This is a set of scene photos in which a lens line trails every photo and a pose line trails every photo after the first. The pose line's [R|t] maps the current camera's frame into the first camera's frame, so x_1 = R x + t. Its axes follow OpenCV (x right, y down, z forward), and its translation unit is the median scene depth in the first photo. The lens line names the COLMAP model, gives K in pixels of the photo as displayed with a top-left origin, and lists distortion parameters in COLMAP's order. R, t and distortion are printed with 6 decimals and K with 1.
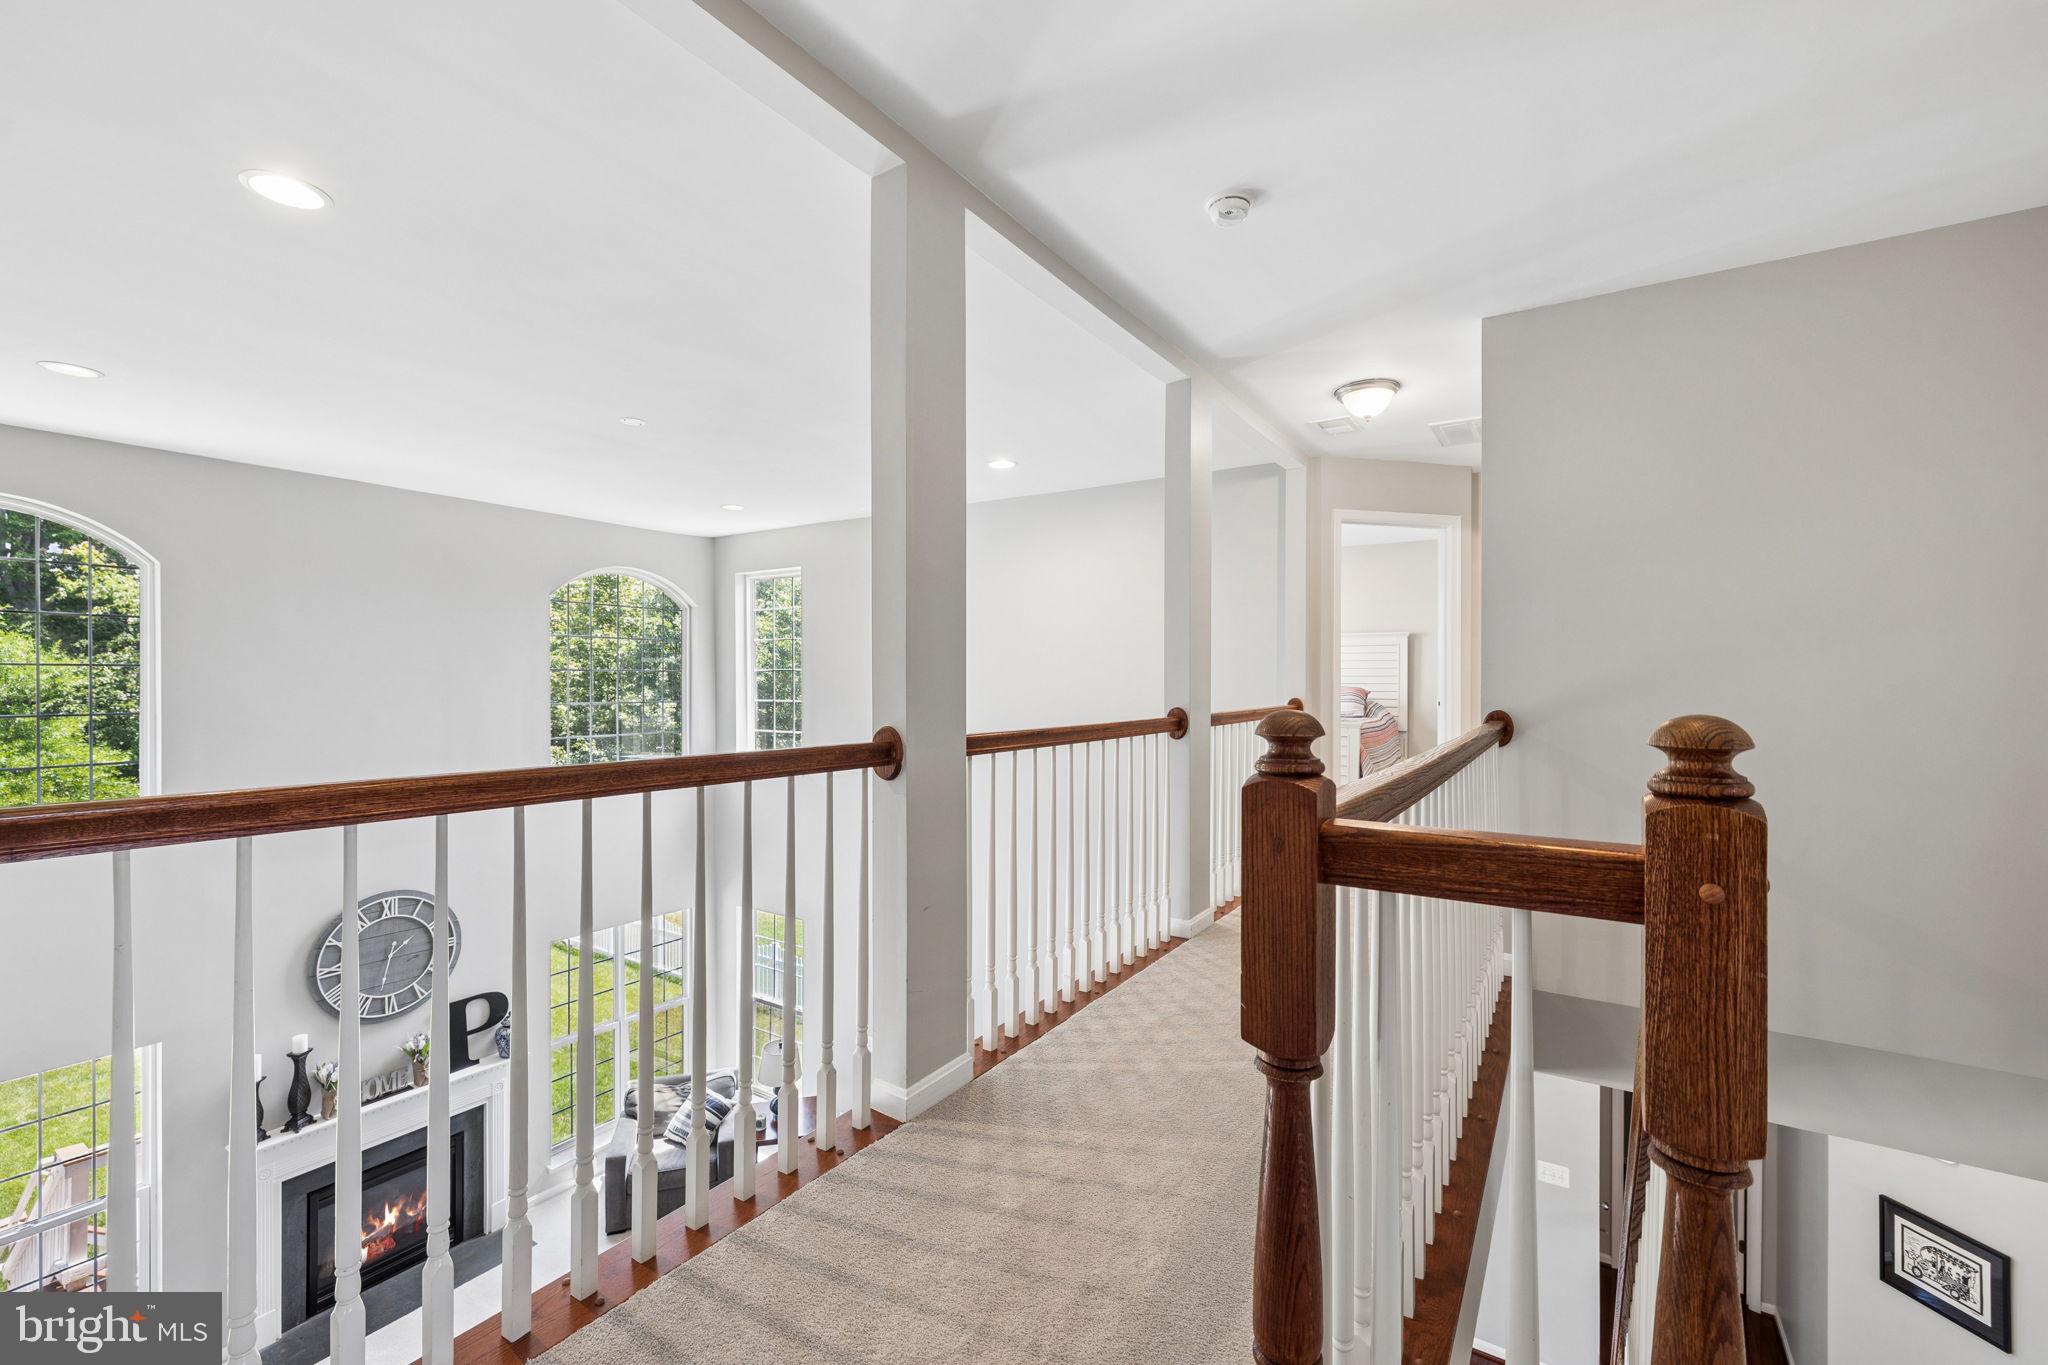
lens RADIAL K [[859.9, 0, 1030.7], [0, 859.9, 676.6], [0, 0, 1]] dist [-0.002208, -0.000177]
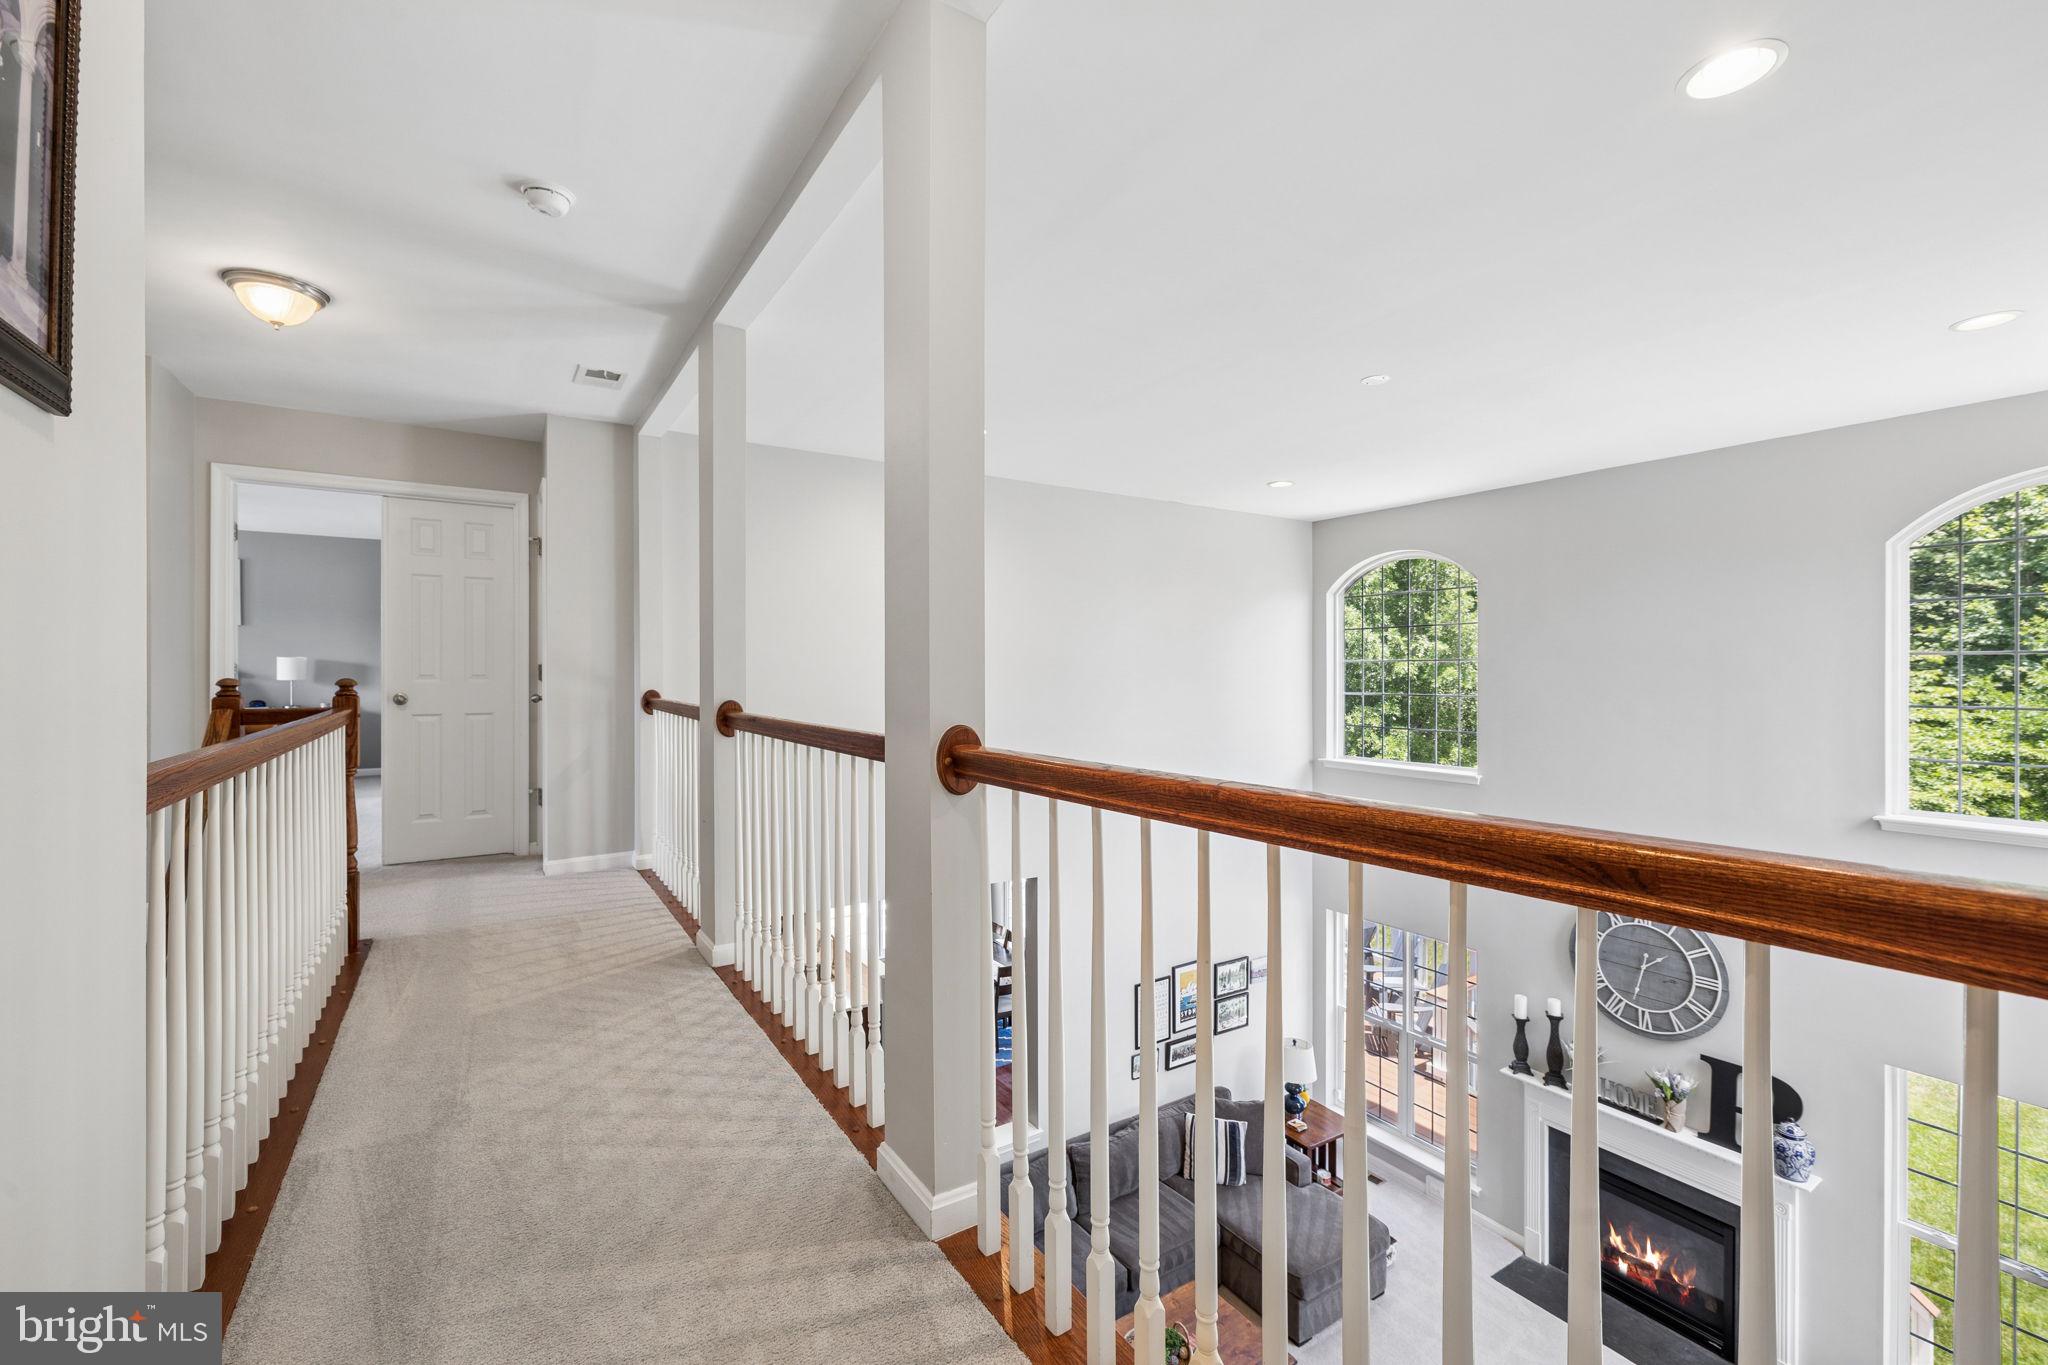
lens RADIAL K [[859.9, 0, 1030.7], [0, 859.9, 676.6], [0, 0, 1]] dist [-0.002208, -0.000177]
pose [[-0.406320, 0.002500, -0.913727, 0.393782], [0.009412, 0.999955, -0.001449, 0.006397], [0.913682, -0.009189, -0.406326, 0.822731]]
